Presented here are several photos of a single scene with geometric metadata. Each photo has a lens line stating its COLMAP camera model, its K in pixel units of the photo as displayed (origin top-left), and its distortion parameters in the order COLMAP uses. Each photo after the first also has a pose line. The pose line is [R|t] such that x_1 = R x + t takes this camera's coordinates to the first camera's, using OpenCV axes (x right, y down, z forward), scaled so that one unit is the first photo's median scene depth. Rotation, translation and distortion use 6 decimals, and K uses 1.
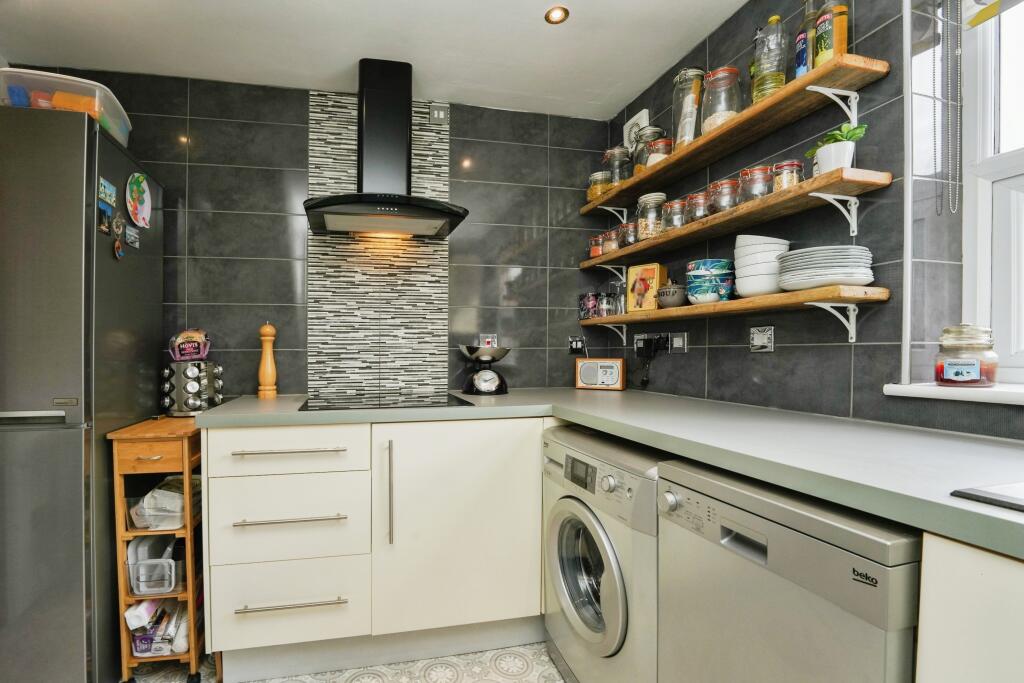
lens RADIAL K [[501.7, 0, 511.6], [0, 501.7, 349.1], [0, 0, 1]] dist [-0.000423, -0.000058]
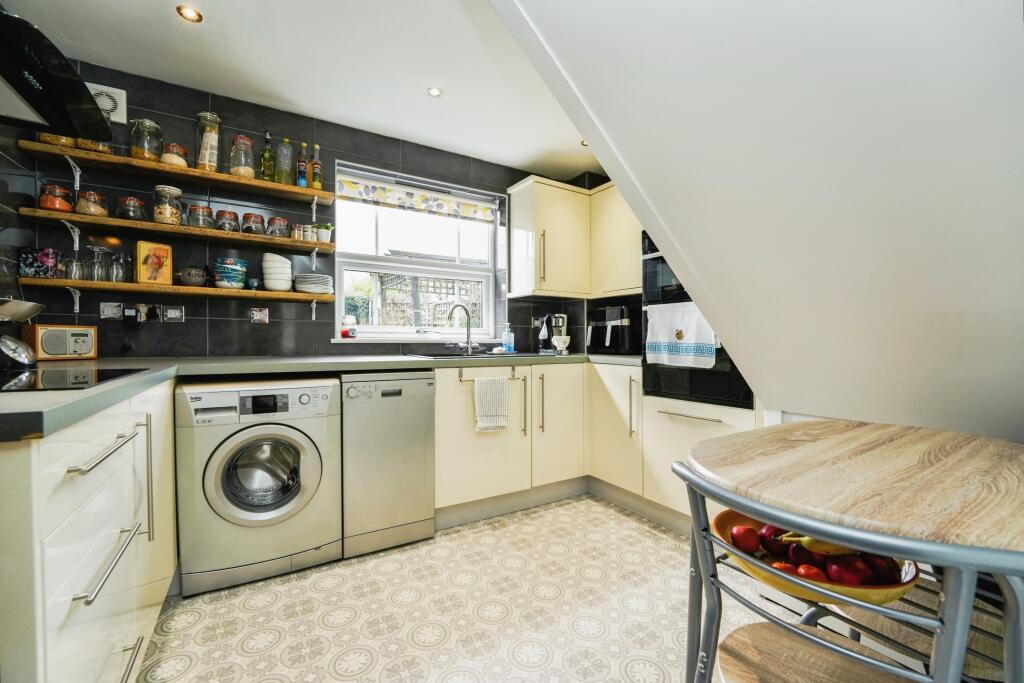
lens RADIAL K [[419.5, 0, 512.0], [0, 419.5, 341.5], [0, 0, 1]] dist [-0.000015, 0.000014]
pose [[-0.325942, 0.002937, 0.945385, -1.014426], [0.002614, 0.999994, -0.002205, 0.065678], [-0.945386, 0.001753, -0.325948, 0.622246]]
